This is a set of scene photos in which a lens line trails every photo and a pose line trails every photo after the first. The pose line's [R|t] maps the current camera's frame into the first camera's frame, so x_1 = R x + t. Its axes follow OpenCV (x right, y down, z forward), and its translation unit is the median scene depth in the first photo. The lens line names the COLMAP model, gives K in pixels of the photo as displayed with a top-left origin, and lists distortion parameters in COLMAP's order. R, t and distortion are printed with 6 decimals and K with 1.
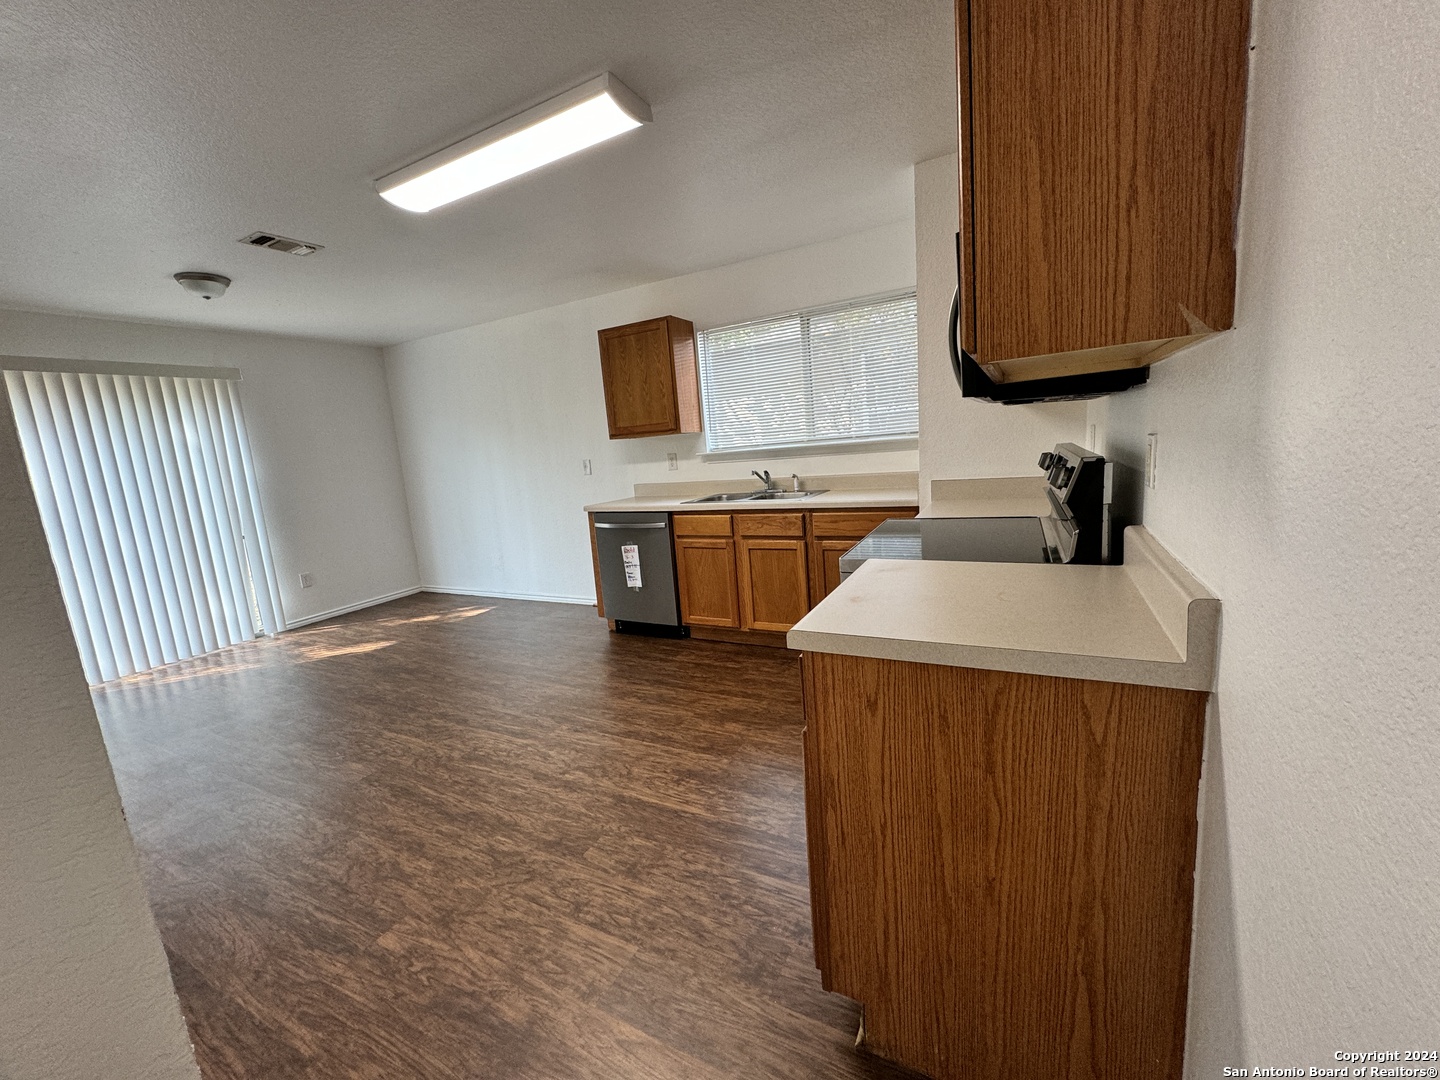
lens RADIAL K [[576.1, 0, 720.2], [0, 576.1, 536.4], [0, 0, 1]] dist [0.000663, 0.000149]
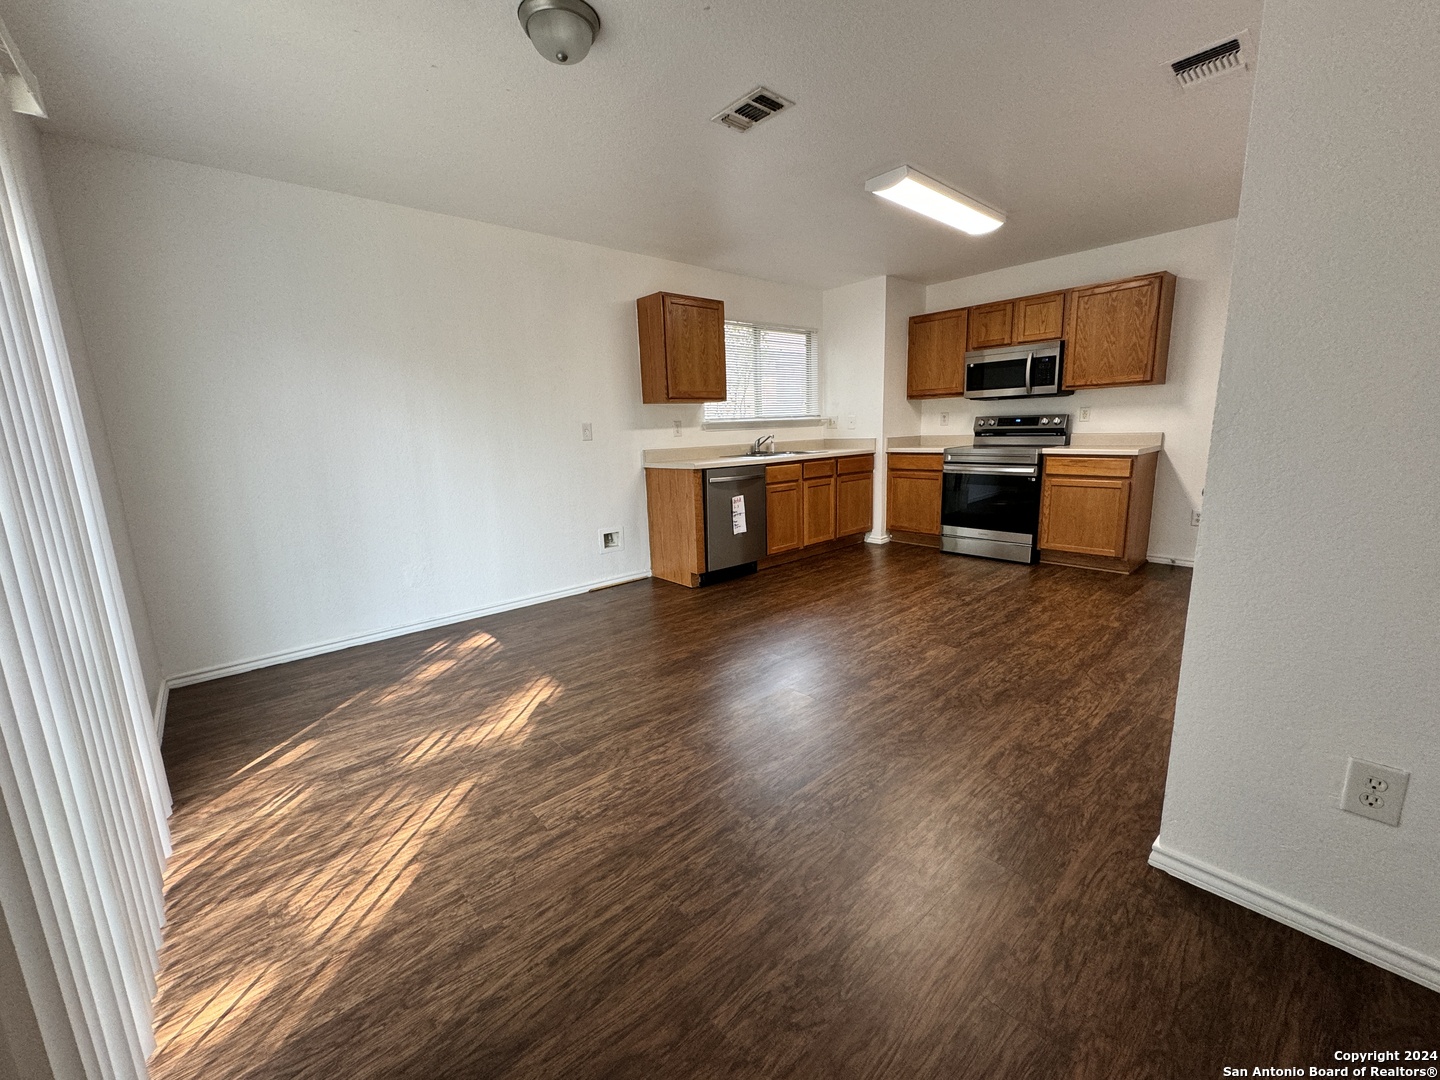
lens RADIAL K [[576.1, 0, 718.0], [0, 576.1, 535.8], [0, 0, 1]] dist [0.000663, 0.000149]
pose [[0.350942, -0.105615, 0.930422, -1.346629], [0.154453, 0.986538, 0.053727, 0.027965], [-0.923571, 0.124851, 0.362530, 0.695579]]
